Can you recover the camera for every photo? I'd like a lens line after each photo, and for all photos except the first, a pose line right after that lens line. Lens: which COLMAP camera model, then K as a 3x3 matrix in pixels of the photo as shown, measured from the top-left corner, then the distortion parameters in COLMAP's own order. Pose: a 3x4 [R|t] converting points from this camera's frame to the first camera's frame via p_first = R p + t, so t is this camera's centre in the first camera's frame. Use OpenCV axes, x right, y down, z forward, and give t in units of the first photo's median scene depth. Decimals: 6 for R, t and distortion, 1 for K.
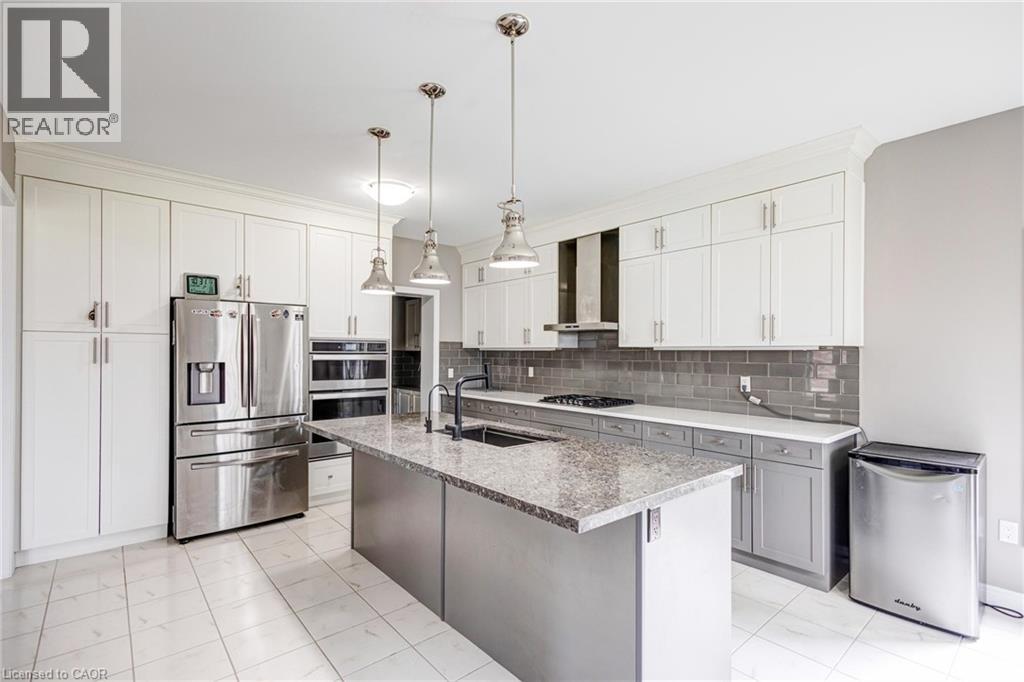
lens RADIAL K [[474.6, 0, 510.4], [0, 474.6, 347.6], [0, 0, 1]] dist [-0.000057, 0.000026]
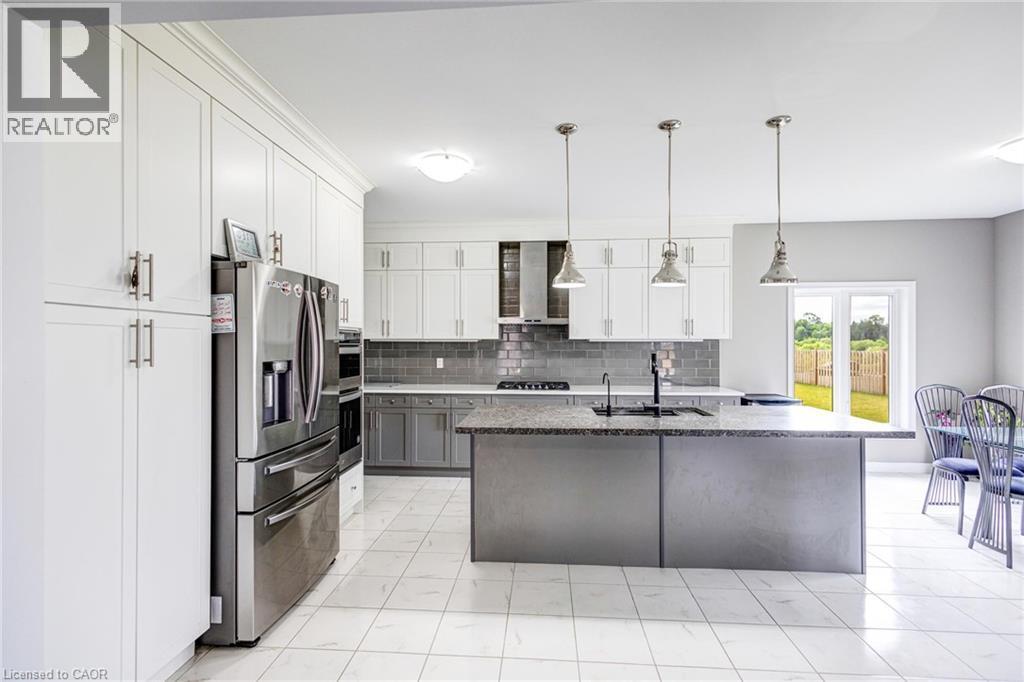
lens RADIAL K [[474.6, 0, 511.9], [0, 474.6, 339.5], [0, 0, 1]] dist [-0.000057, 0.000026]
pose [[0.702914, 0.002321, 0.711271, -0.751902], [-0.005316, 0.999984, 0.001990, -0.001423], [-0.711255, -0.005180, 0.702915, 0.256362]]
